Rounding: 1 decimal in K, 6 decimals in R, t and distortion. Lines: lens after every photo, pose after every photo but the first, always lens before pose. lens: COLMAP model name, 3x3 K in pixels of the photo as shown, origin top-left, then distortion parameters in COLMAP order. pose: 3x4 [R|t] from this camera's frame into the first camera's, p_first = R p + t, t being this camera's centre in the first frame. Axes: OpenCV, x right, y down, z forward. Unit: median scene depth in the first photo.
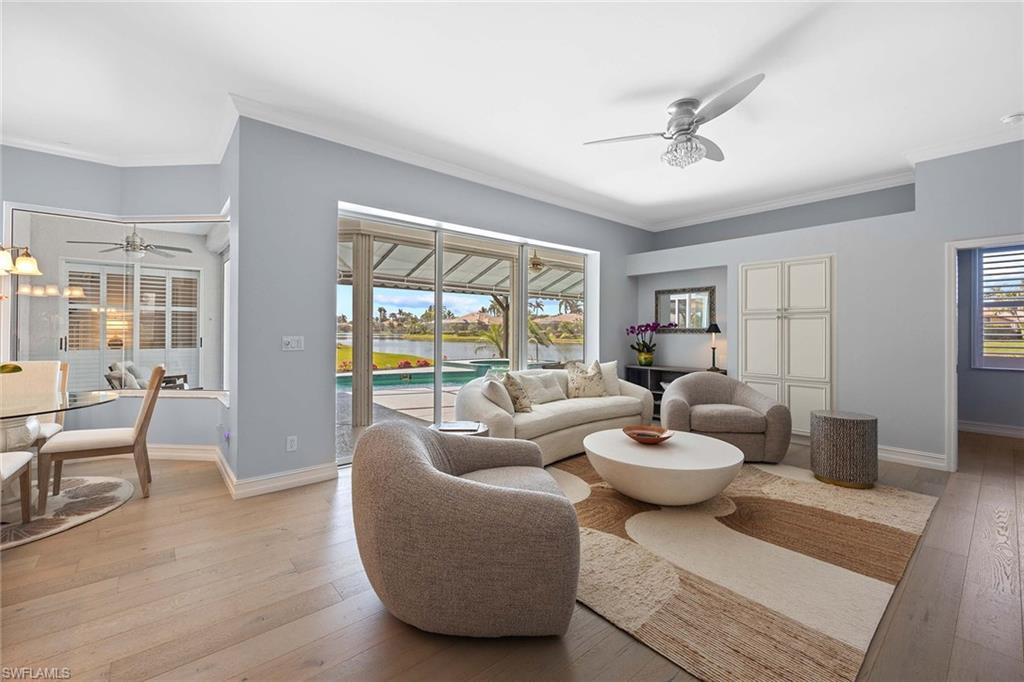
lens RADIAL K [[425.0, 0, 510.7], [0, 425.0, 333.1], [0, 0, 1]] dist [-0.000964, 0.000079]
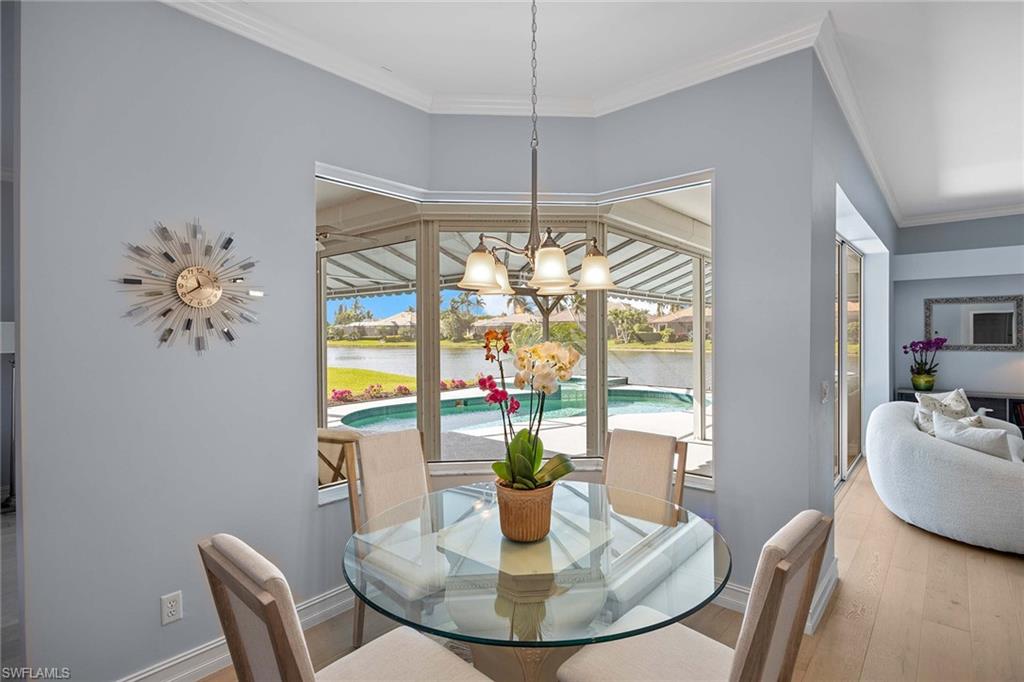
lens RADIAL K [[510.0, 0, 512.9], [0, 510.0, 336.9], [0, 0, 1]] dist [-0.002265, -0.000831]
pose [[0.986745, -0.012457, 0.161799, -0.676390], [0.012151, 0.999922, 0.002884, -0.042563], [-0.161823, -0.000879, 0.986819, 0.163628]]
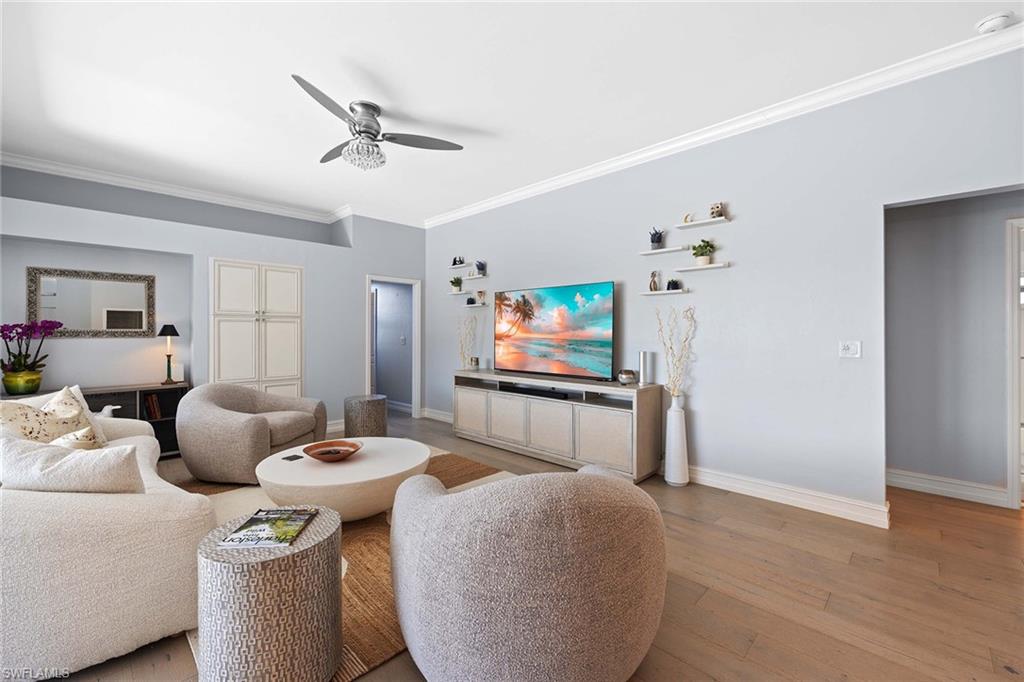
lens RADIAL K [[425.0, 0, 510.7], [0, 425.0, 333.1], [0, 0, 1]] dist [-0.000964, 0.000079]
pose [[-0.083630, -0.001615, 0.996496, -0.343348], [0.006870, 0.999974, 0.002197, -0.003611], [-0.996473, 0.007030, -0.083616, 0.409681]]
